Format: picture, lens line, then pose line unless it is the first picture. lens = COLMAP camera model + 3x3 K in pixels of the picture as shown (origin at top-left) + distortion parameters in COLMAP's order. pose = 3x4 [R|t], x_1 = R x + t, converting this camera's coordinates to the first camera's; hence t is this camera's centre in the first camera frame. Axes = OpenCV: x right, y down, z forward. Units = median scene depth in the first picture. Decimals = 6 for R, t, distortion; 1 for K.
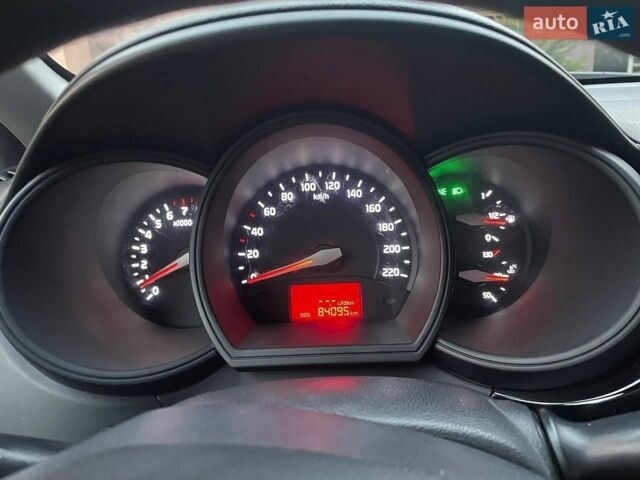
lens RADIAL K [[555.1, 0, 322.3], [0, 555.1, 237.7], [0, 0, 1]] dist [0.085033, -0.114191]
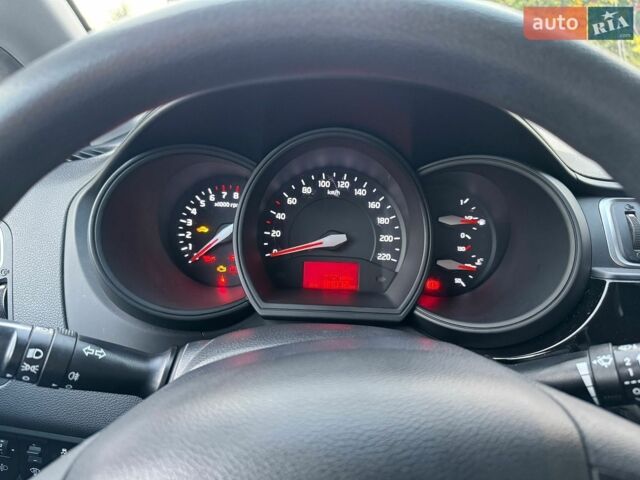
lens RADIAL K [[555.1, 0, 317.7], [0, 555.1, 239.4], [0, 0, 1]] dist [0.085033, -0.114191]
pose [[0.996675, 0.080139, 0.014712, -0.048290], [-0.080291, 0.996721, 0.010049, 0.022386], [-0.013858, -0.011197, 0.999841, -0.258675]]
